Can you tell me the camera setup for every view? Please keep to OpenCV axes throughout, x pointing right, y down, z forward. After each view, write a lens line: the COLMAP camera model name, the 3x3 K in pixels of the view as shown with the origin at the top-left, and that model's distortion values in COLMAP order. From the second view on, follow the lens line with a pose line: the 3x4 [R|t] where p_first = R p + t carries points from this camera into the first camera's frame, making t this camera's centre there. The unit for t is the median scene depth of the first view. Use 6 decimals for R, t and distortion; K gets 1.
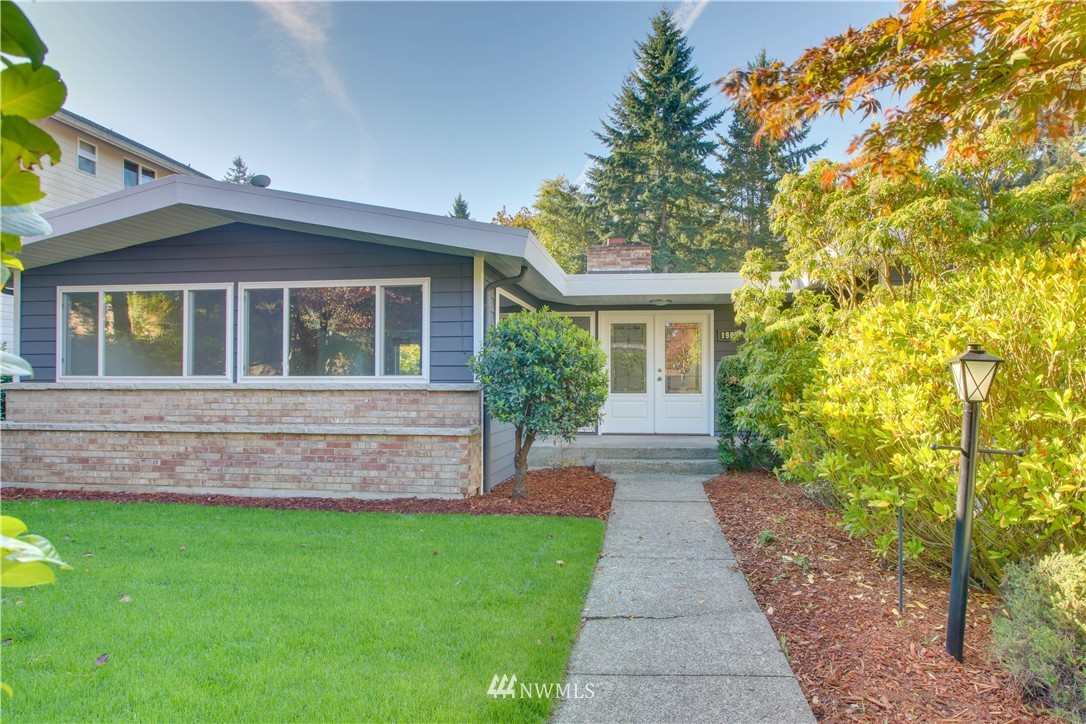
lens RADIAL K [[583.3, 0, 606.3], [0, 583.3, 382.3], [0, 0, 1]] dist [-0.056281, 0.027469]
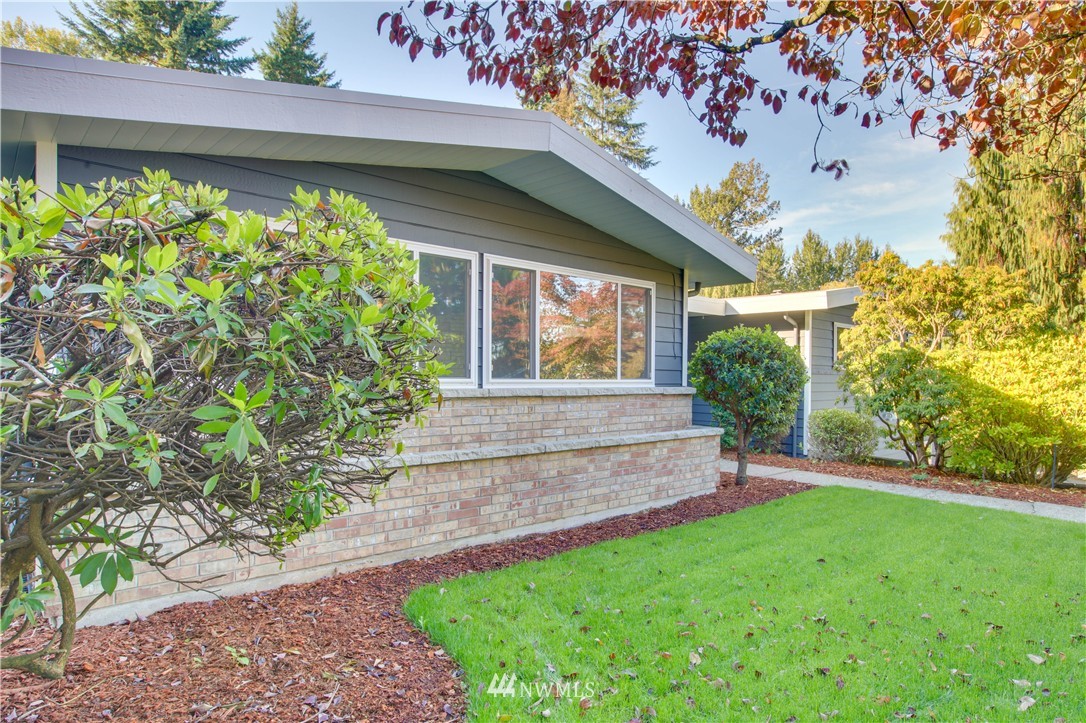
lens RADIAL K [[631.3, 0, 543.8], [0, 631.3, 382.9], [0, 0, 1]] dist [-0.066145, 0.048186]
pose [[0.675222, -0.003346, 0.737607, -1.271295], [-0.008549, 0.999887, 0.012361, -0.017760], [-0.737565, -0.014652, 0.675117, 0.411295]]
